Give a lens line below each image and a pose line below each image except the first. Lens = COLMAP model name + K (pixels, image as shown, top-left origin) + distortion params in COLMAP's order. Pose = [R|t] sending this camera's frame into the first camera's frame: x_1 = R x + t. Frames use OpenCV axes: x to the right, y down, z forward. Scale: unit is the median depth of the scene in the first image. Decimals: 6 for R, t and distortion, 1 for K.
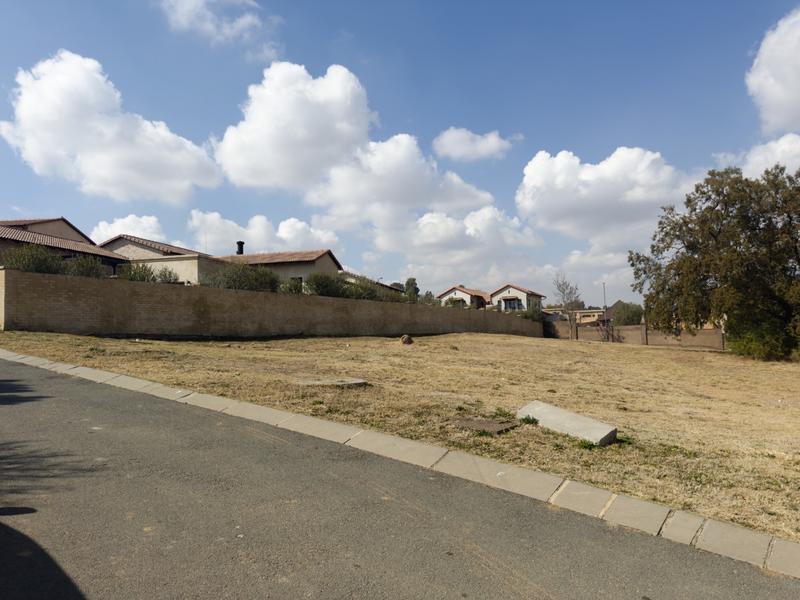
lens RADIAL K [[563.8, 0, 404.5], [0, 563.8, 302.7], [0, 0, 1]] dist [0.085369, -0.111545]
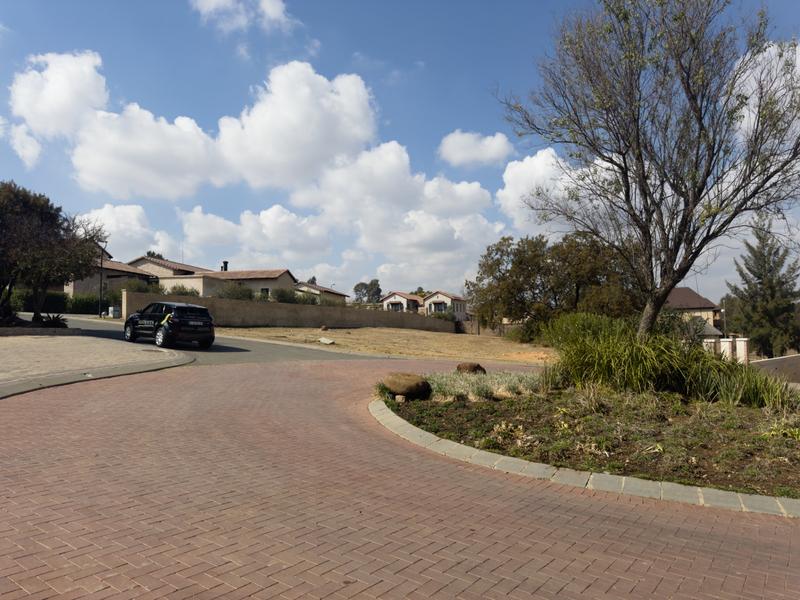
lens RADIAL K [[563.8, 0, 406.6], [0, 563.8, 292.4], [0, 0, 1]] dist [0.085369, -0.111545]
pose [[0.998169, 0.019136, 0.057378, 0.088913], [-0.018188, 0.999690, -0.017007, -0.014383], [-0.057686, 0.015932, 0.998208, -0.472374]]
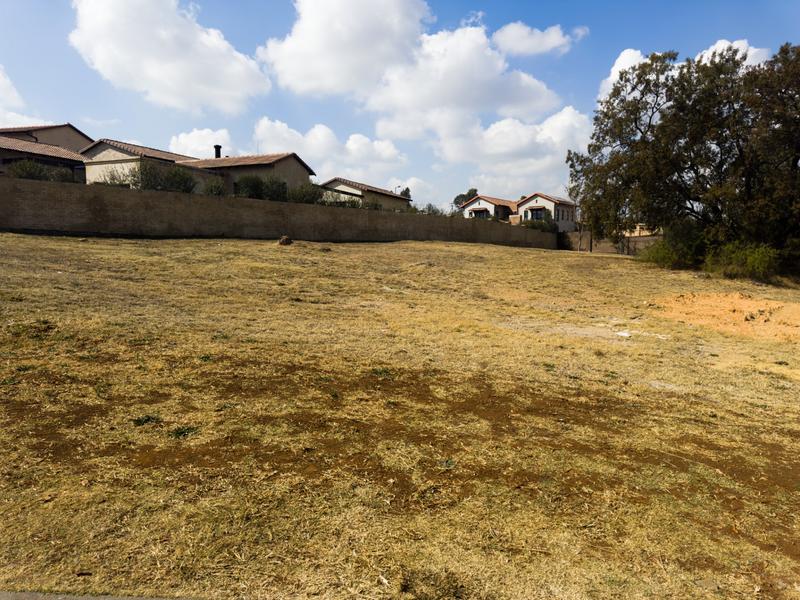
lens RADIAL K [[563.8, 0, 401.2], [0, 563.8, 302.6], [0, 0, 1]] dist [0.085369, -0.111545]
pose [[0.990486, 0.030137, -0.134272, 0.184293], [-0.009293, 0.988146, 0.153235, 0.009628], [0.137298, -0.150529, 0.979025, 0.013270]]
